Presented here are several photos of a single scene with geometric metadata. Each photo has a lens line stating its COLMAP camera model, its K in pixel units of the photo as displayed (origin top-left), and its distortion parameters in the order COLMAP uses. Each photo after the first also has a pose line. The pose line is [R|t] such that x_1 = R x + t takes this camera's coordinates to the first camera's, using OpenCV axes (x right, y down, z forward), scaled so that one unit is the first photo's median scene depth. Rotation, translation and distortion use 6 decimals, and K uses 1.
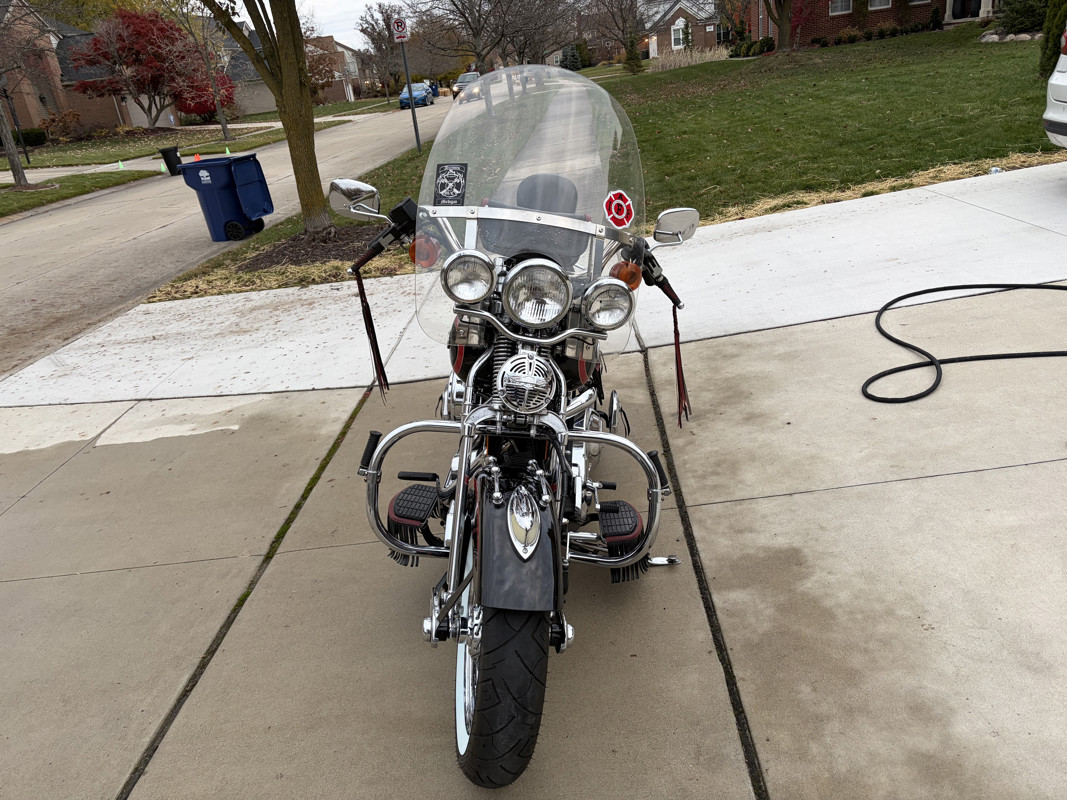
lens RADIAL K [[807.0, 0, 533.2], [0, 807.0, 400.0], [0, 0, 1]] dist [0.035532, -0.014712]
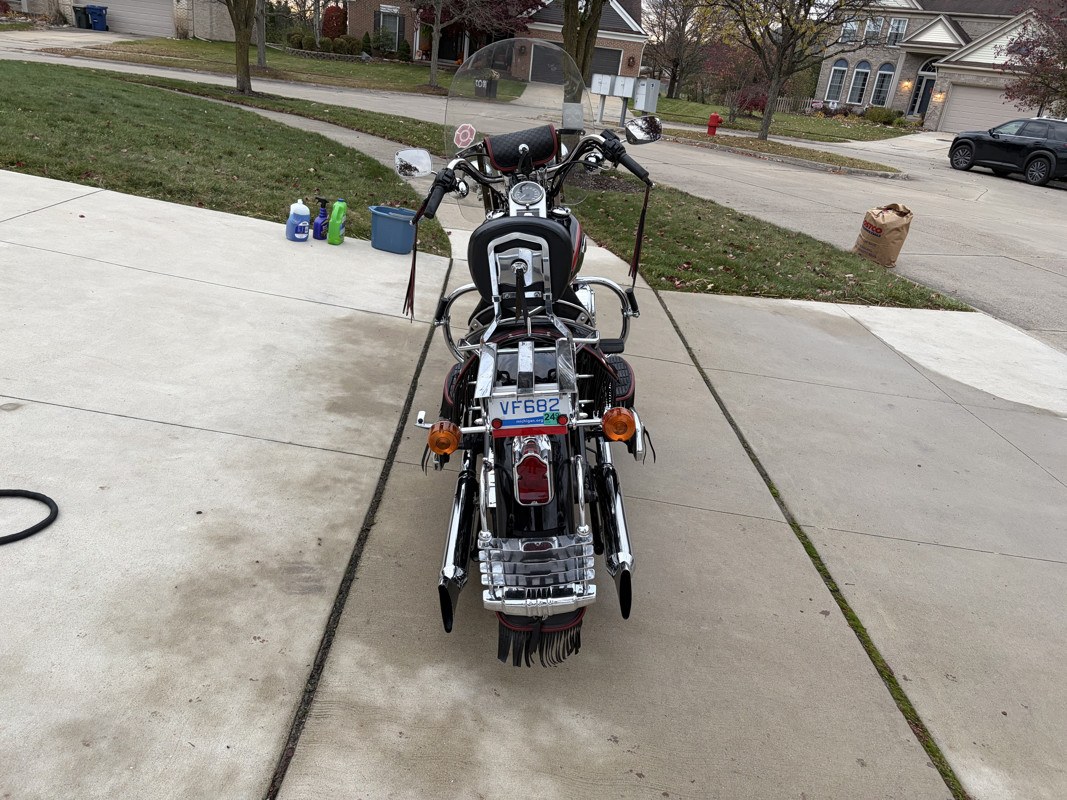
lens RADIAL K [[807.0, 0, 534.8], [0, 807.0, 400.9], [0, 0, 1]] dist [0.035532, -0.014712]
pose [[-0.998501, 0.028318, -0.046841, 0.046686], [-0.013042, 0.708035, 0.706057, -0.740247], [0.053159, 0.705610, -0.706604, 1.879528]]
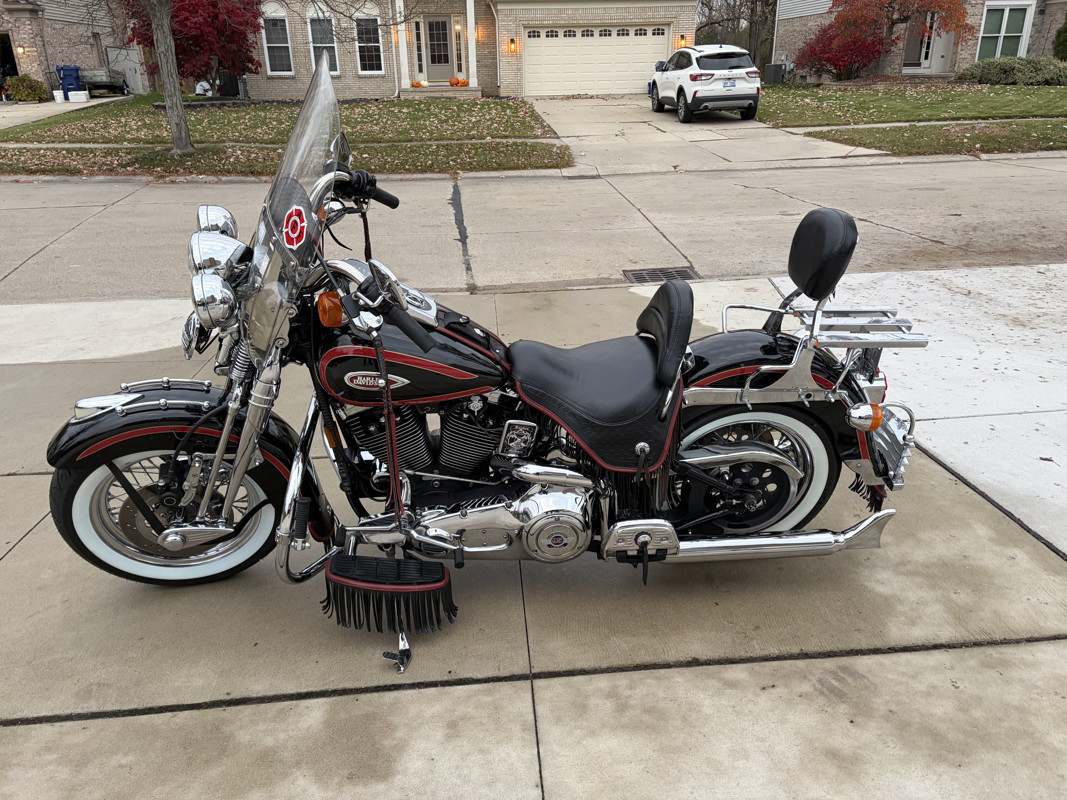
lens RADIAL K [[807.0, 0, 536.9], [0, 807.0, 396.4], [0, 0, 1]] dist [0.035532, -0.014712]
pose [[0.145558, 0.478921, -0.865706, 0.772864], [-0.373746, 0.836804, 0.400091, -0.412799], [0.916039, 0.265318, 0.300798, 0.792377]]
